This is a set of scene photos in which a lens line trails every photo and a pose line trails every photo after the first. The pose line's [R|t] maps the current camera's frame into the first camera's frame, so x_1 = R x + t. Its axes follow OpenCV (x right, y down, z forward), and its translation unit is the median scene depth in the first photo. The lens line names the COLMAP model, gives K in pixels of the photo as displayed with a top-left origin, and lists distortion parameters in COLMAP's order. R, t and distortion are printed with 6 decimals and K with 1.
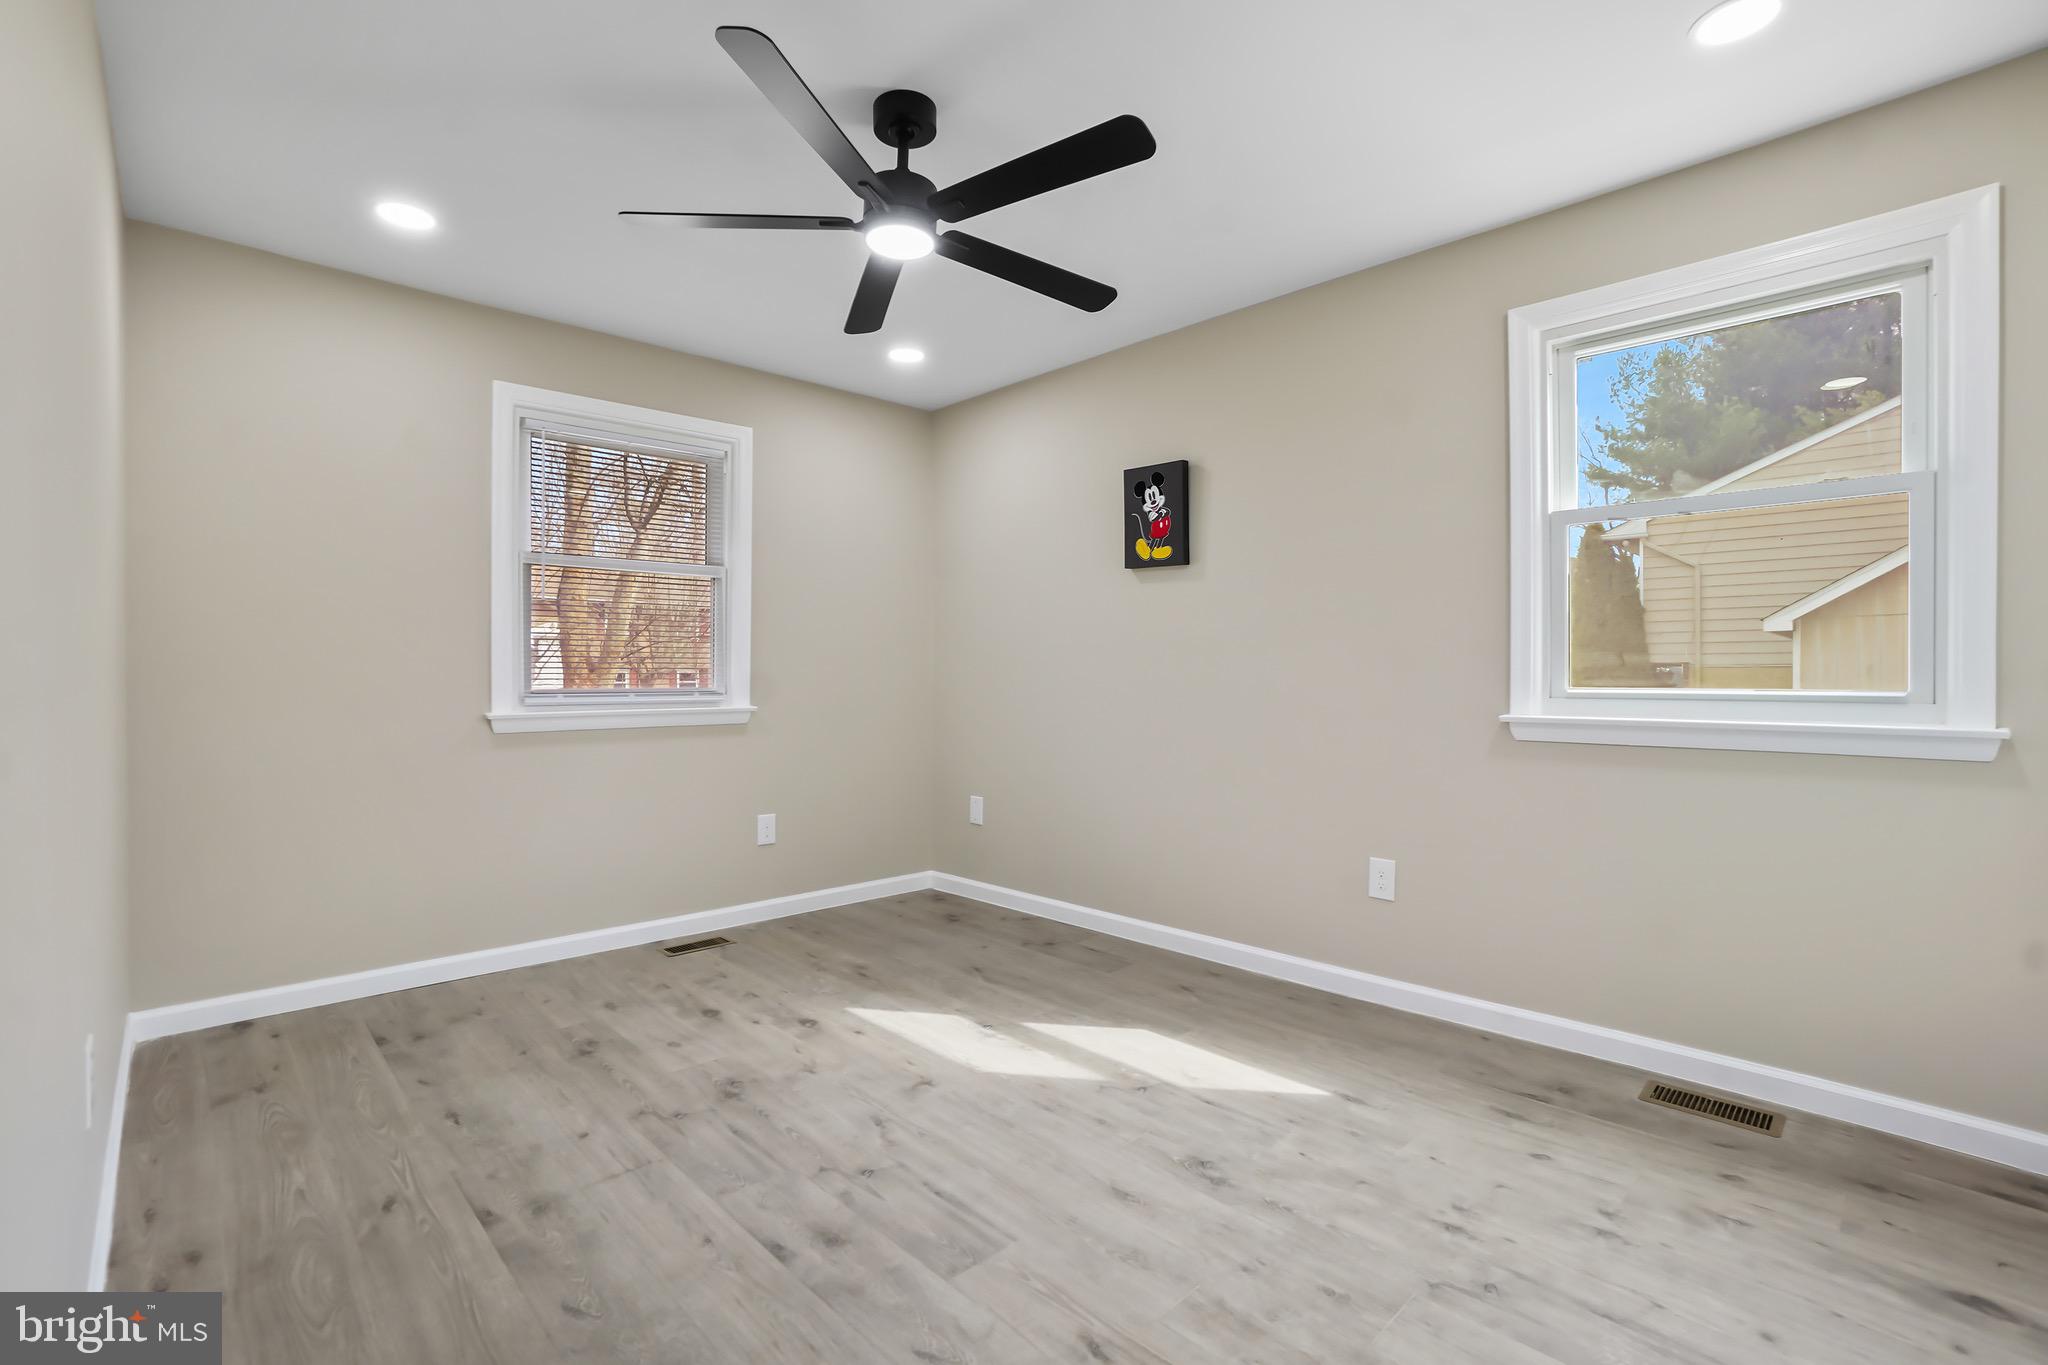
lens RADIAL K [[911.5, 0, 1024.0], [0, 911.5, 682.5], [0, 0, 1]] dist [-0.066232, 0.027715]
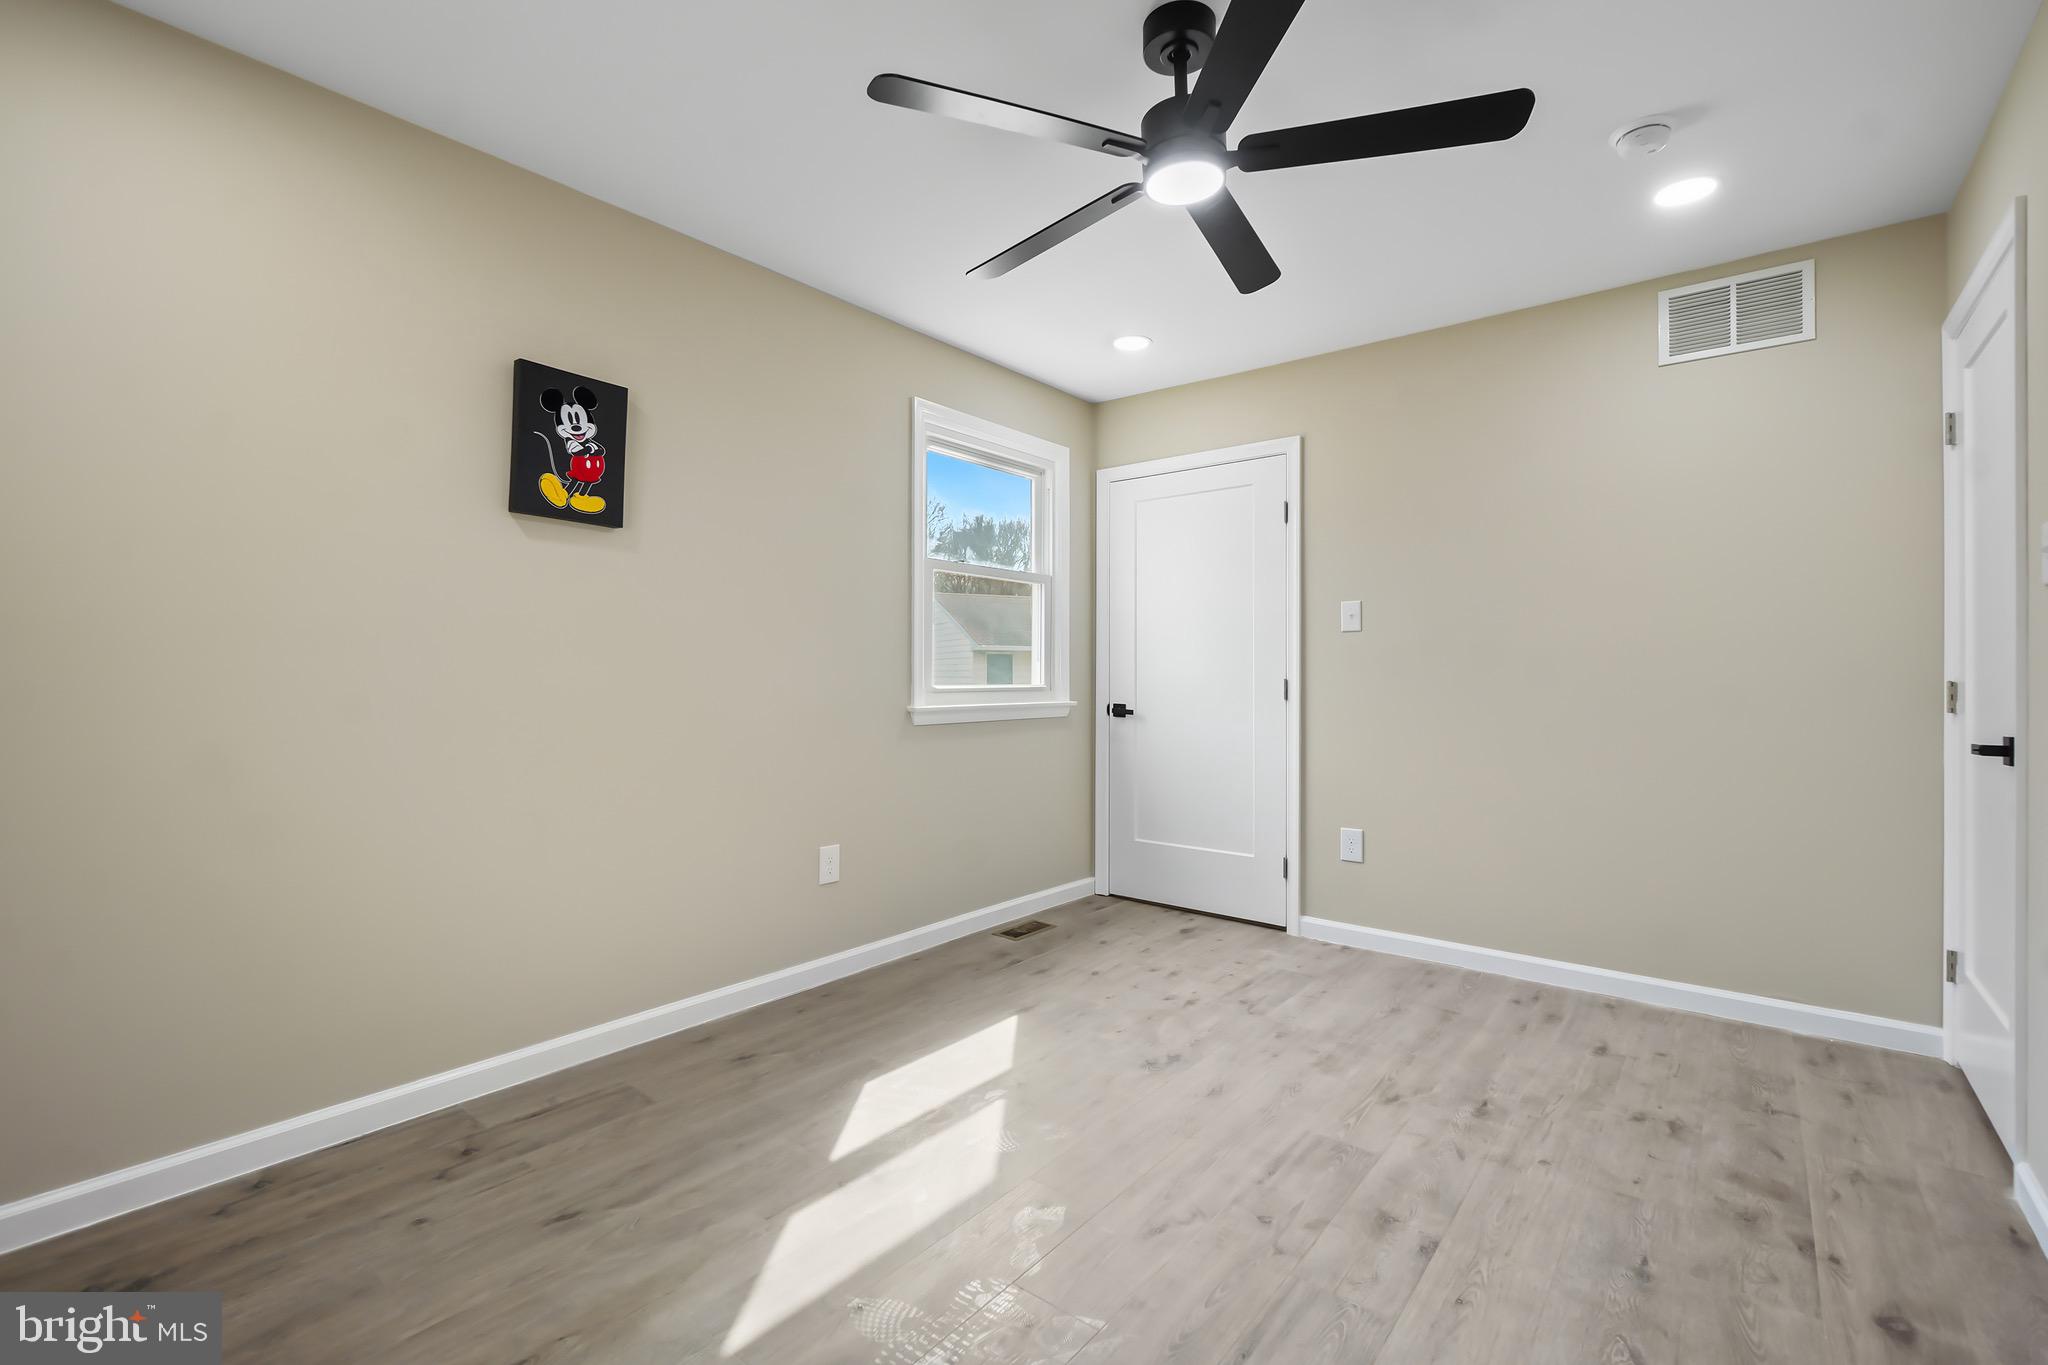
lens RADIAL K [[899.8, 0, 1022.4], [0, 899.8, 676.6], [0, 0, 1]] dist [-0.001808, -0.000685]
pose [[-0.115891, -0.003294, 0.993257, -0.899403], [0.004207, 0.999984, 0.003807, -0.013692], [-0.993253, 0.004620, -0.115875, 1.143051]]
